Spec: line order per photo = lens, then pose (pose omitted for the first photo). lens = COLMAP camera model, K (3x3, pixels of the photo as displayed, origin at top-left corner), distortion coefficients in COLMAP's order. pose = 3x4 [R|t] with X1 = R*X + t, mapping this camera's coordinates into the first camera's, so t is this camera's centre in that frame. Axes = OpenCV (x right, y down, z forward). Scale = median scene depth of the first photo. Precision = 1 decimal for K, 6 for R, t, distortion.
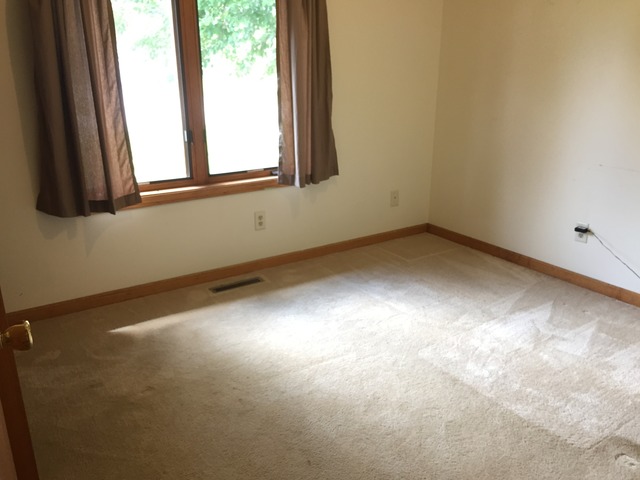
lens RADIAL K [[546.1, 0, 320.0], [0, 546.1, 240.0], [0, 0, 1]] dist [-0.011826, -0.005528]
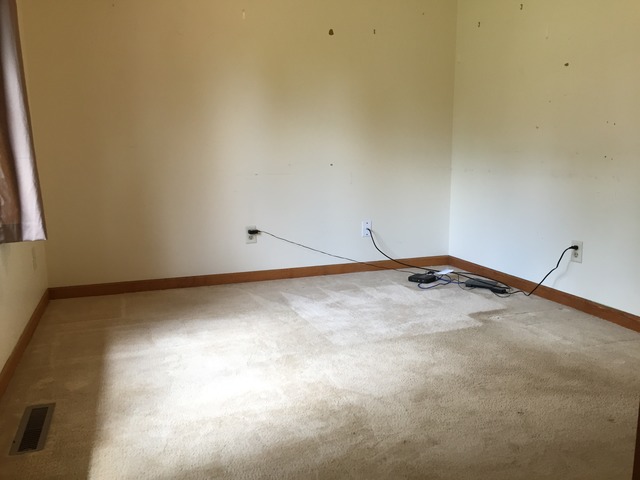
lens RADIAL K [[546.1, 0, 320.0], [0, 546.1, 240.0], [0, 0, 1]] dist [-0.011826, -0.005528]
pose [[0.290716, -0.187255, 0.938307, -0.648267], [0.308569, 0.946614, 0.093309, -0.075086], [-0.905687, 0.262406, 0.332977, 0.536374]]
